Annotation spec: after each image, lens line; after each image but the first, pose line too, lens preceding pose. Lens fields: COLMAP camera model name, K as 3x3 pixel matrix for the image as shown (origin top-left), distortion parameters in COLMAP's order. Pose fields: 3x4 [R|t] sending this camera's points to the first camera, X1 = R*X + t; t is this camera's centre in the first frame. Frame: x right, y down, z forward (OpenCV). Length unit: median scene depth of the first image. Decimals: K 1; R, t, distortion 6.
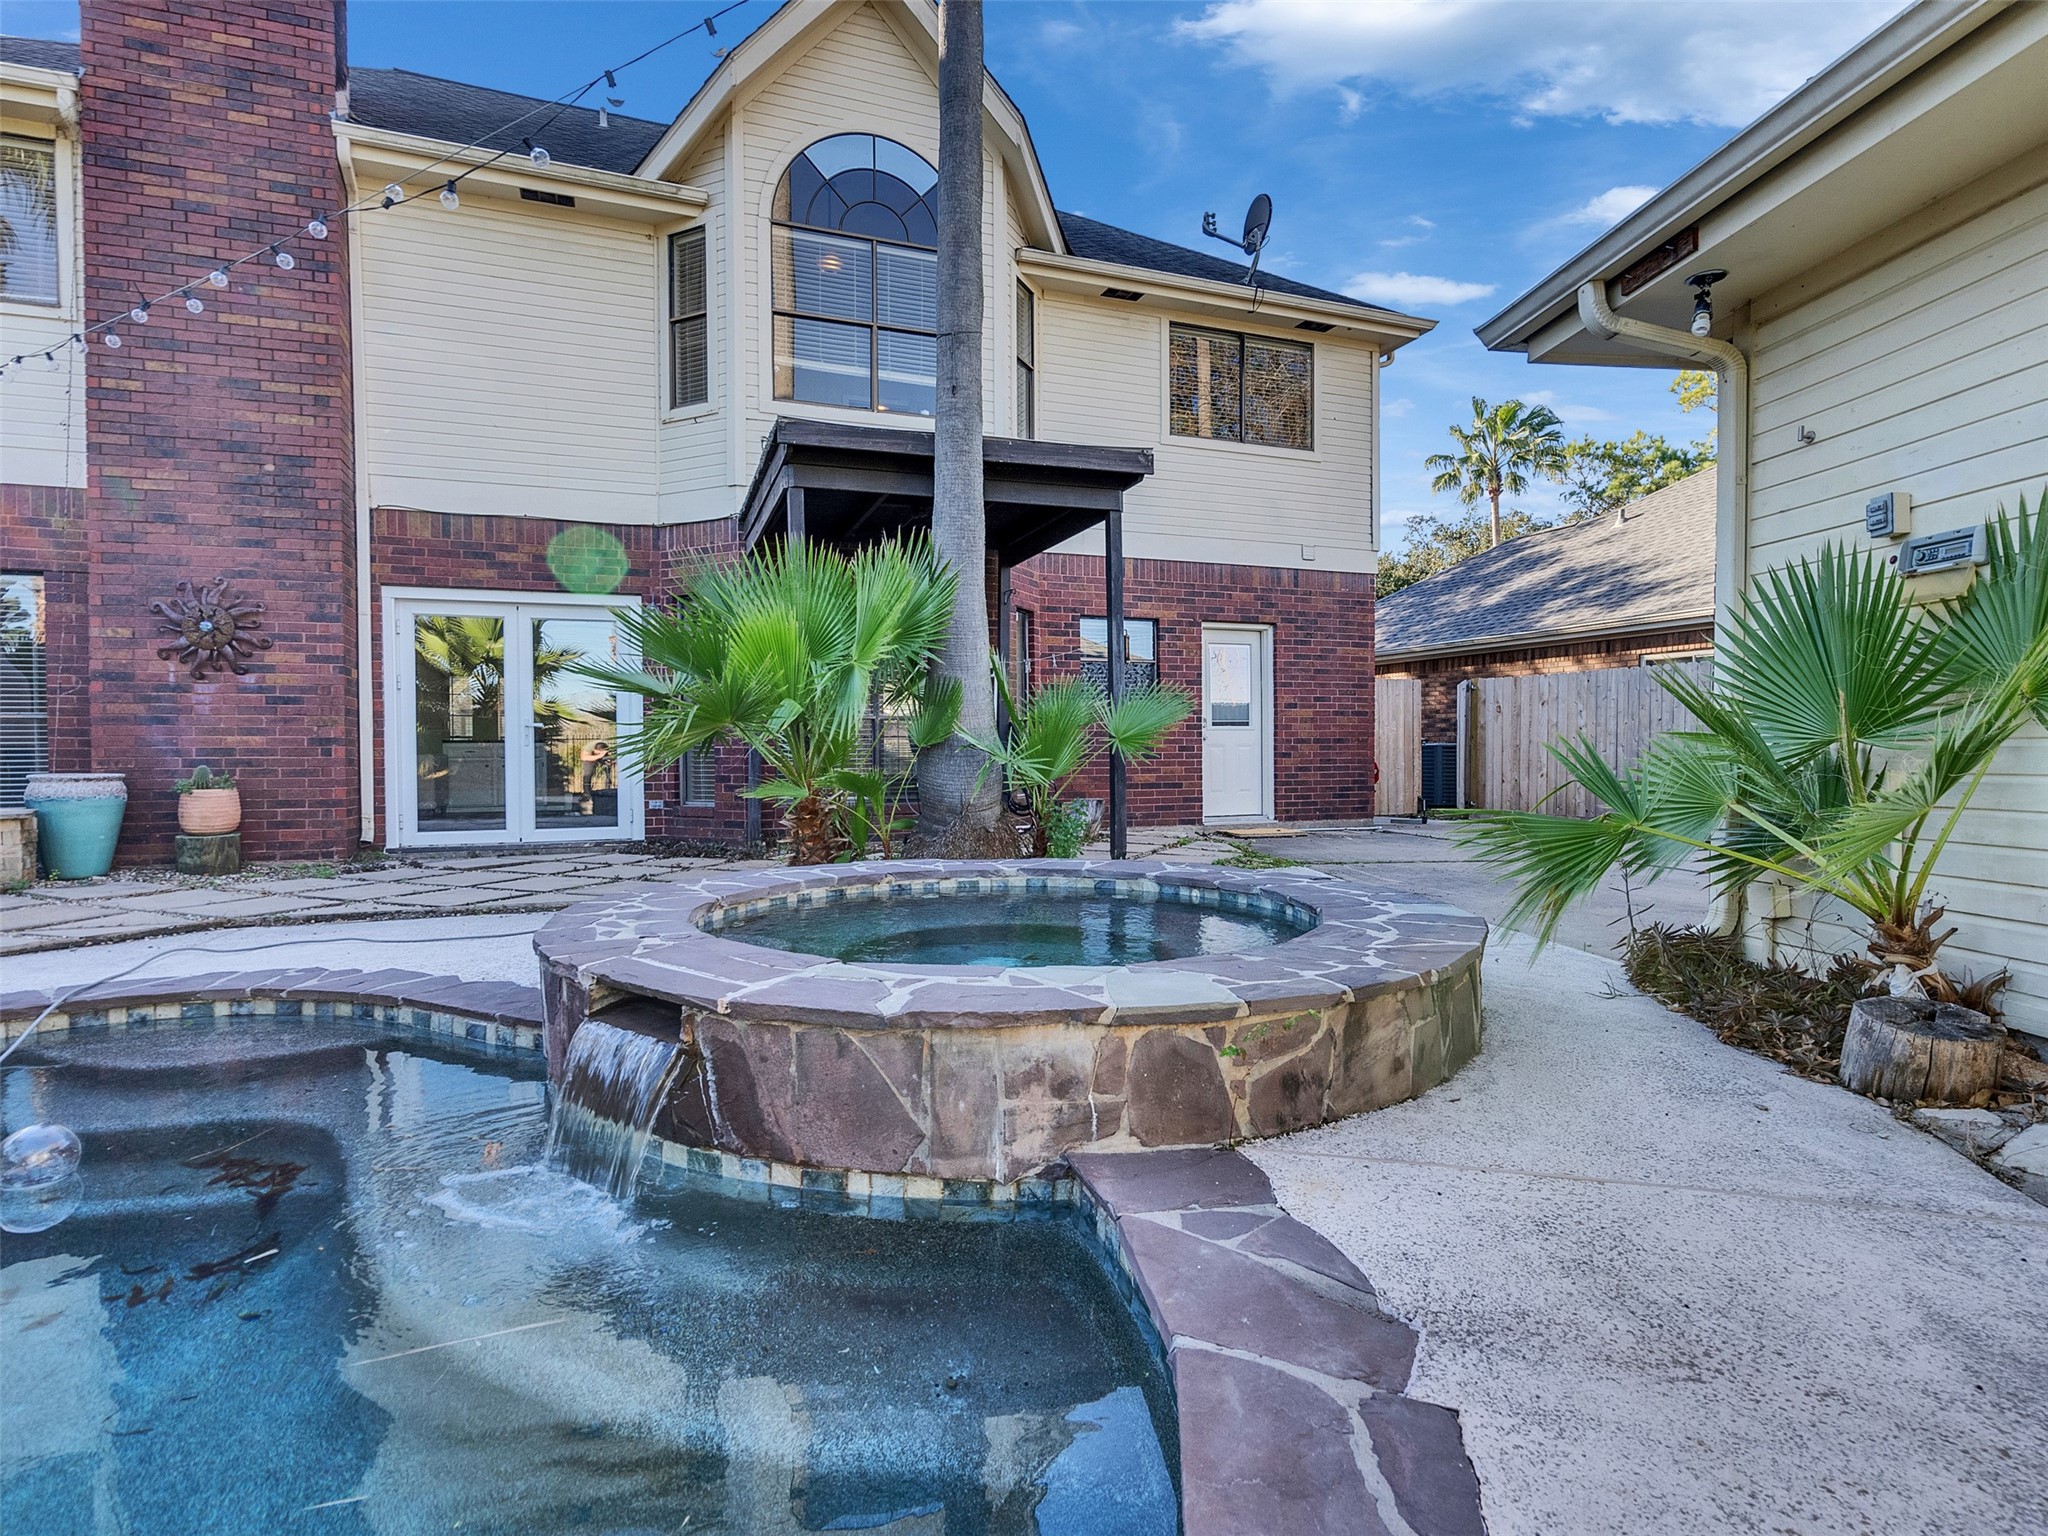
lens RADIAL K [[1045.7, 0, 1005.2], [0, 1045.7, 768.7], [0, 0, 1]] dist [-0.010814, 0.009200]
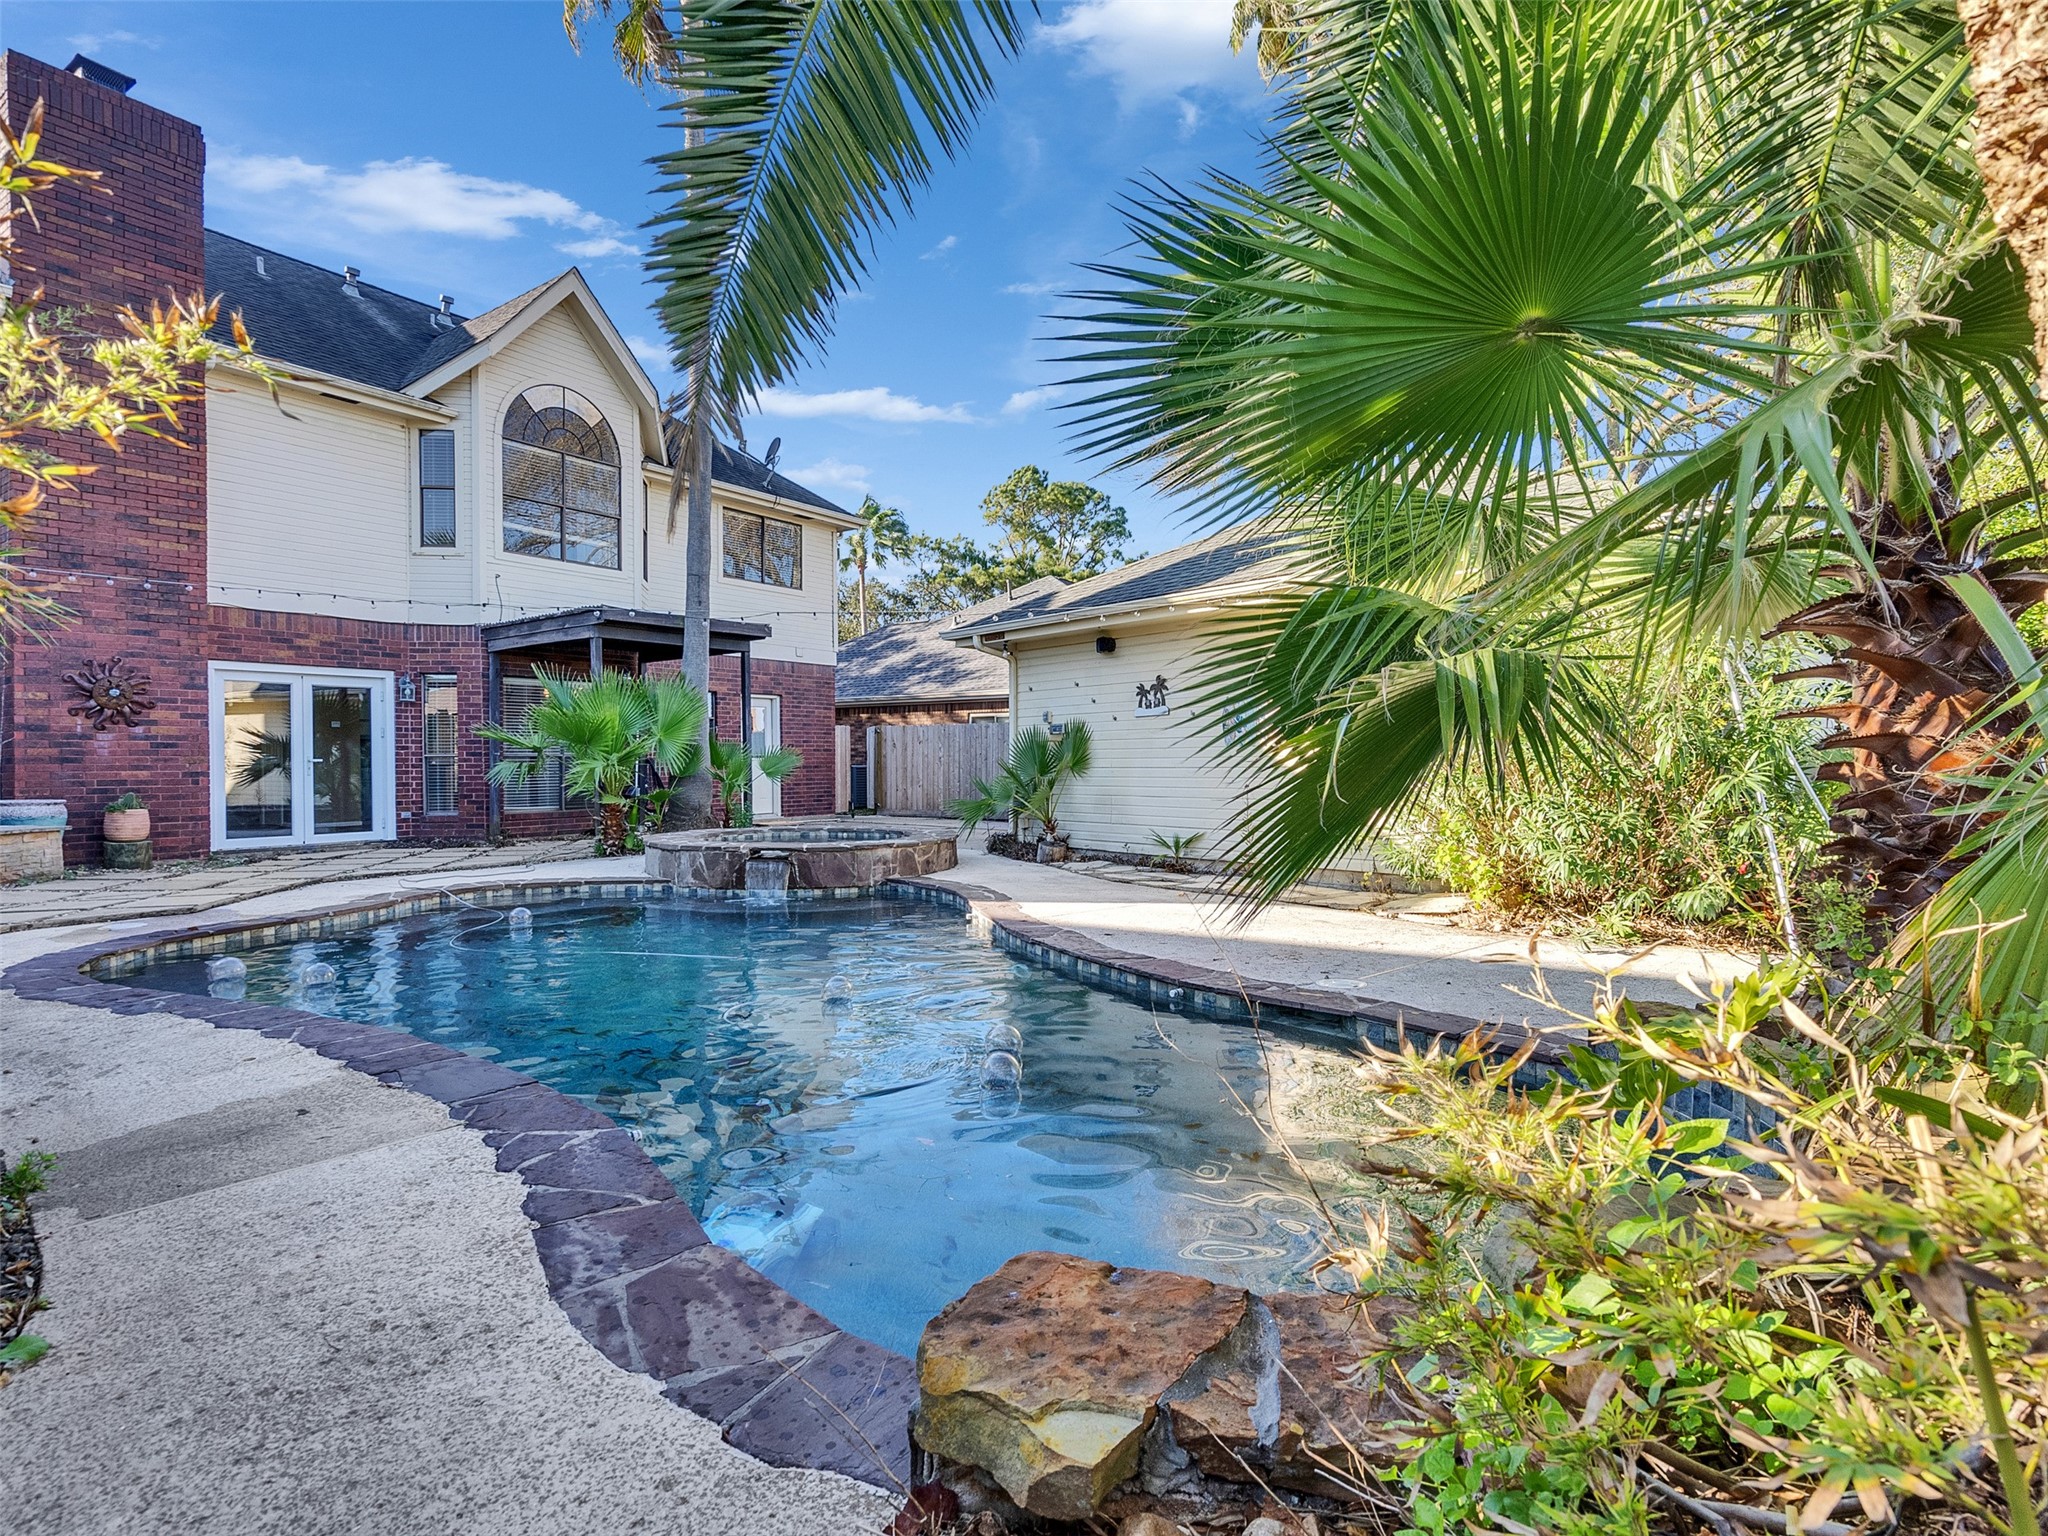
lens RADIAL K [[1045.7, 0, 1005.2], [0, 1045.7, 768.7], [0, 0, 1]] dist [-0.010814, 0.009200]
pose [[0.818658, -0.003892, 0.574269, -0.572452], [0.011194, 0.999895, -0.009181, -0.008678], [-0.574173, 0.013944, 0.818615, -0.792718]]
